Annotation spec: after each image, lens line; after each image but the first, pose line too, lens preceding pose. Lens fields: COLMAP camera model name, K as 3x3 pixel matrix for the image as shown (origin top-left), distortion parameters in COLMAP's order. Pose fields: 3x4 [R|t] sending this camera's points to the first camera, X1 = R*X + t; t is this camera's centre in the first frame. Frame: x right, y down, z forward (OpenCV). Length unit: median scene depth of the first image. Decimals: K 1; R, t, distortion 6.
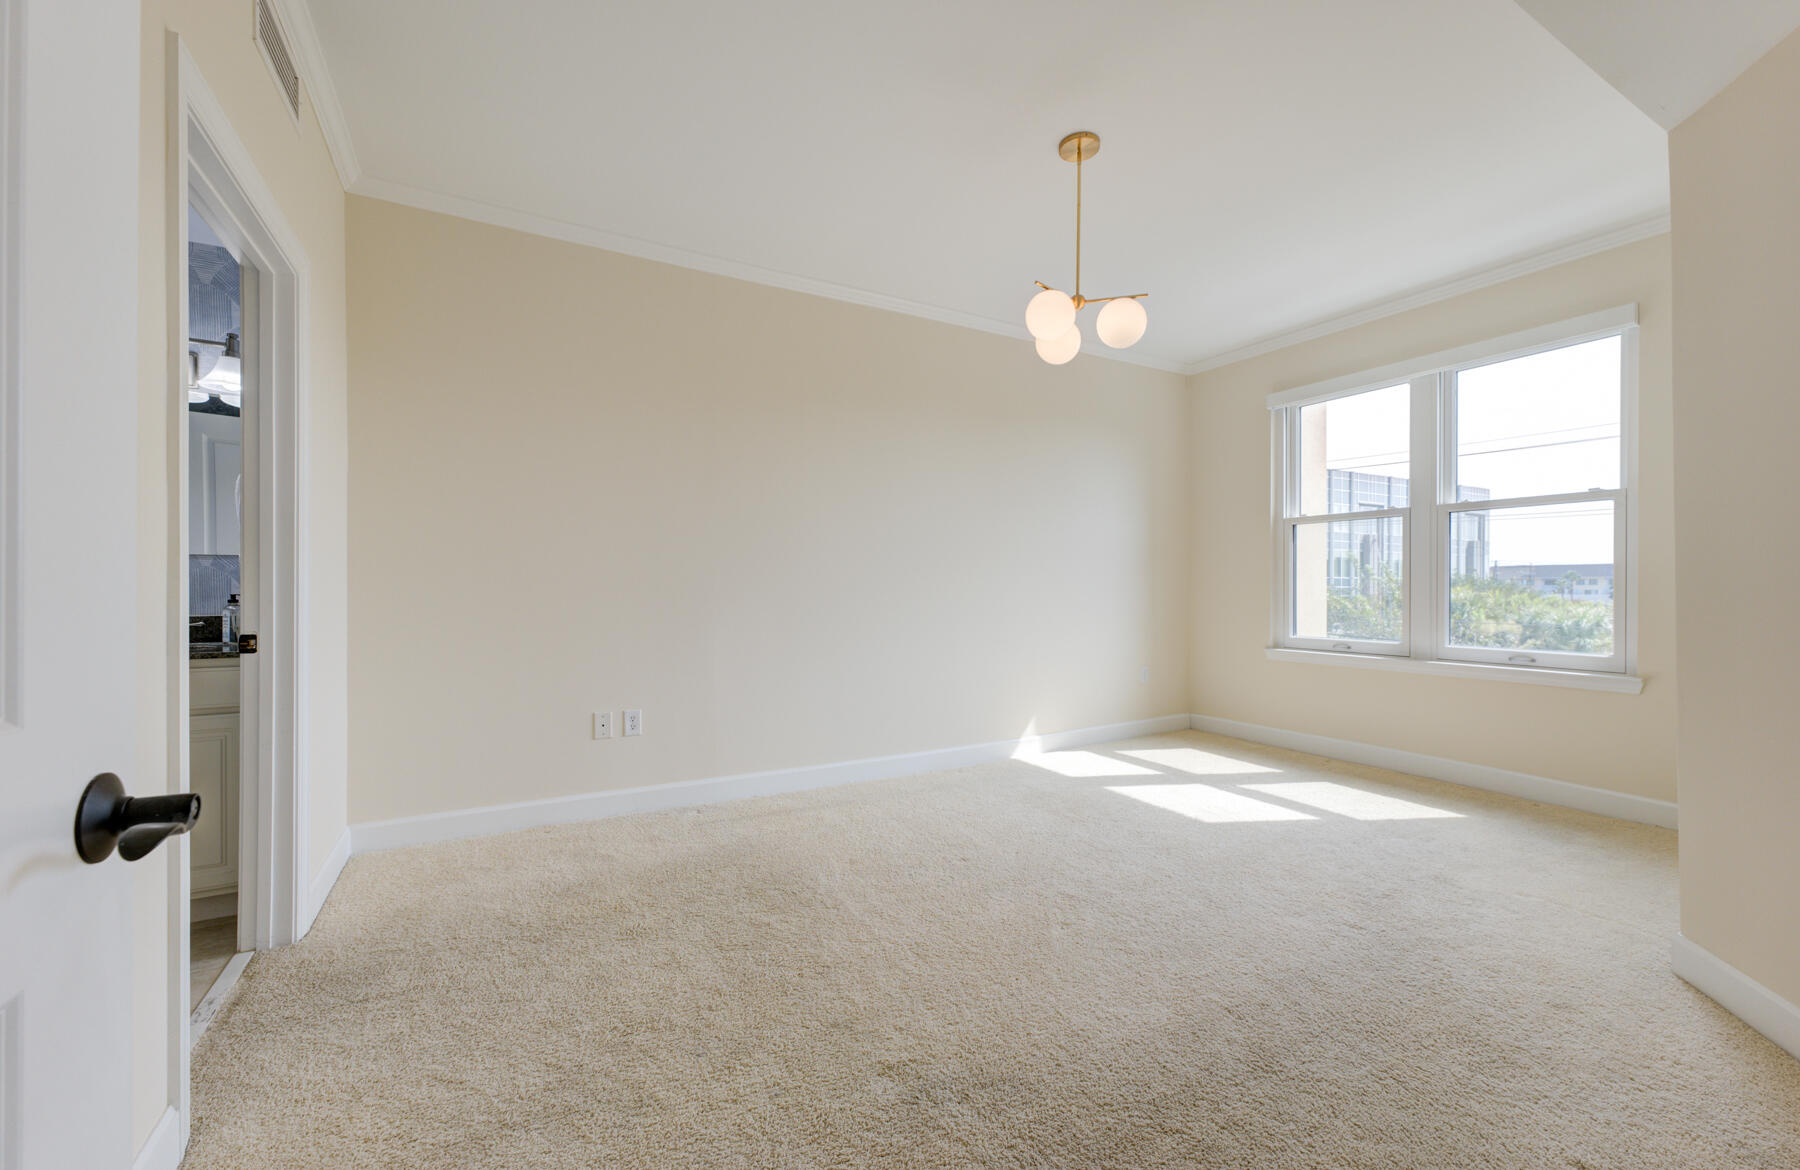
lens RADIAL K [[708.0, 0, 927.8], [0, 708.0, 589.3], [0, 0, 1]] dist [-0.005394, 0.002457]
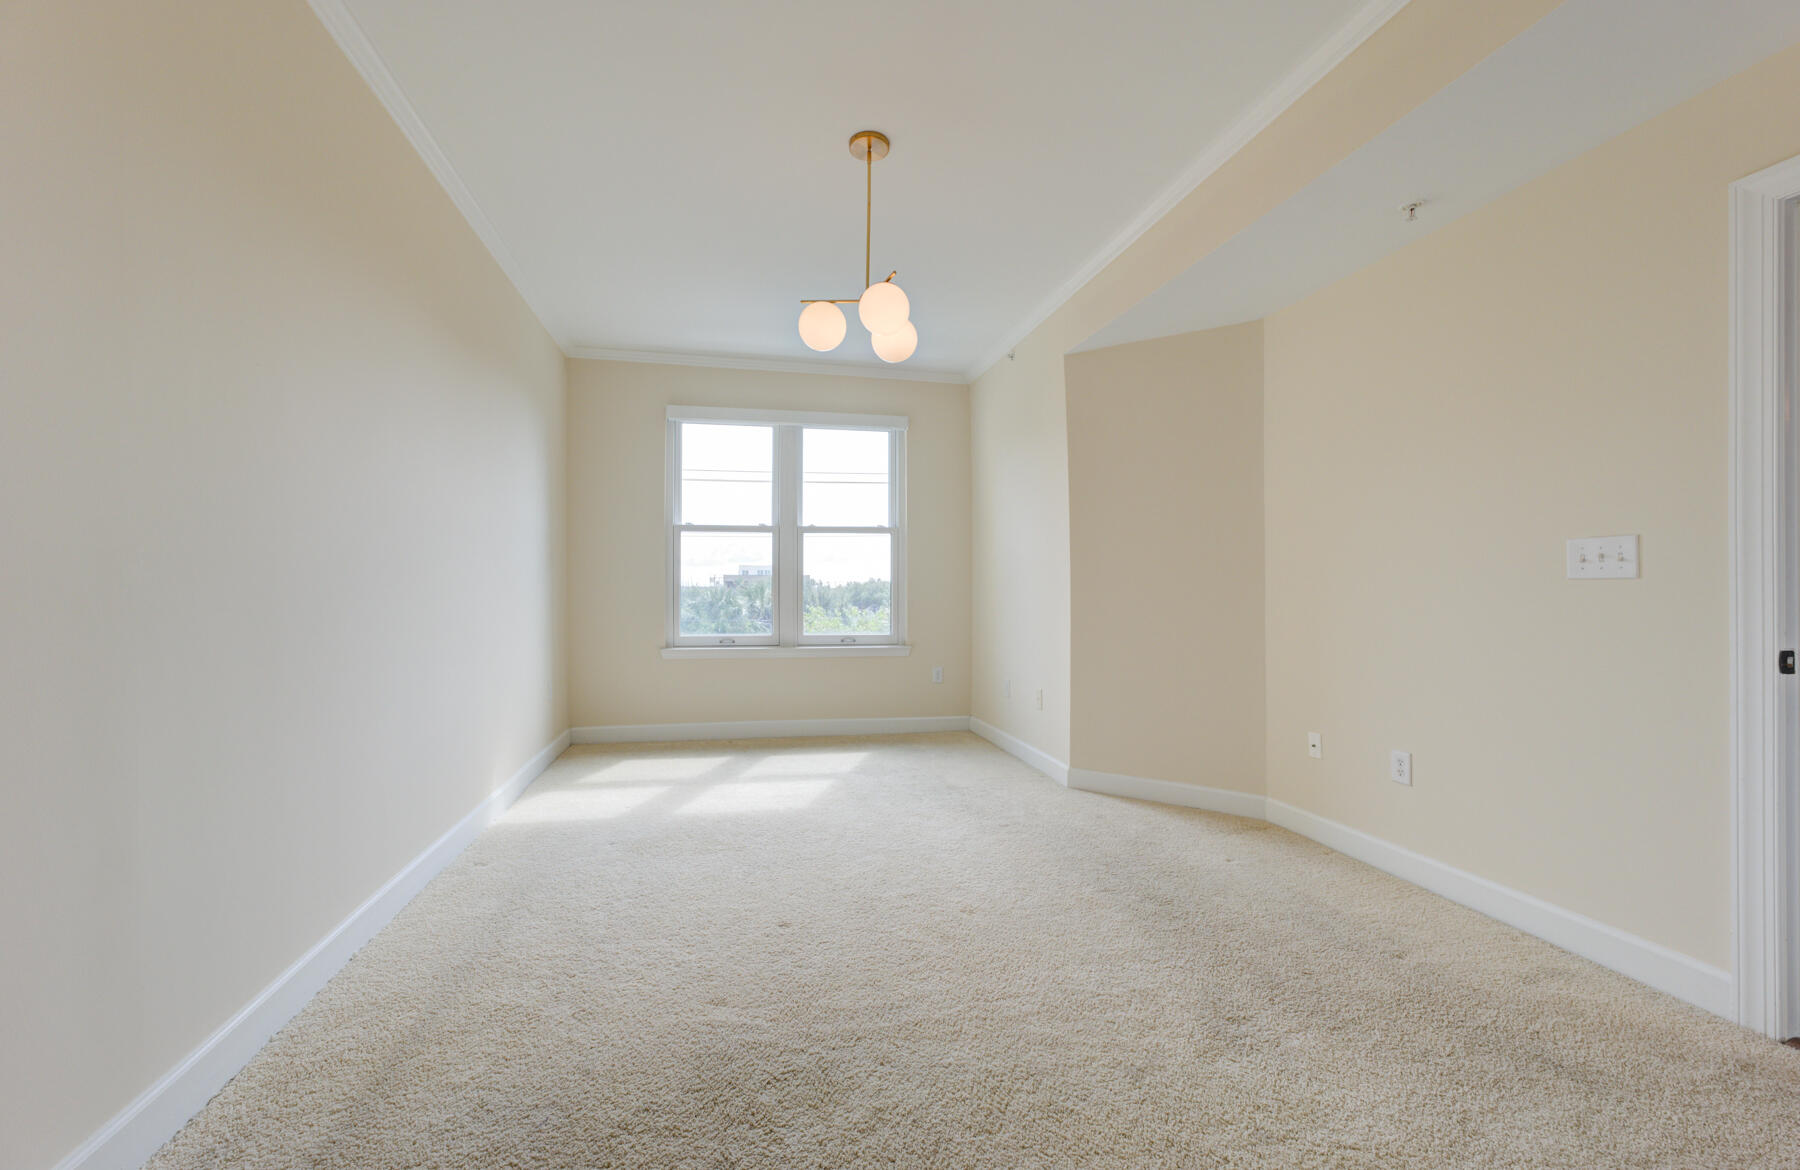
lens RADIAL K [[708.0, 0, 871.2], [0, 708.0, 594.6], [0, 0, 1]] dist [-0.005394, 0.002457]
pose [[0.328586, -0.008023, 0.944440, -0.457448], [0.003825, 0.999967, 0.007164, -0.003333], [-0.944466, 0.001259, 0.328606, 0.427006]]
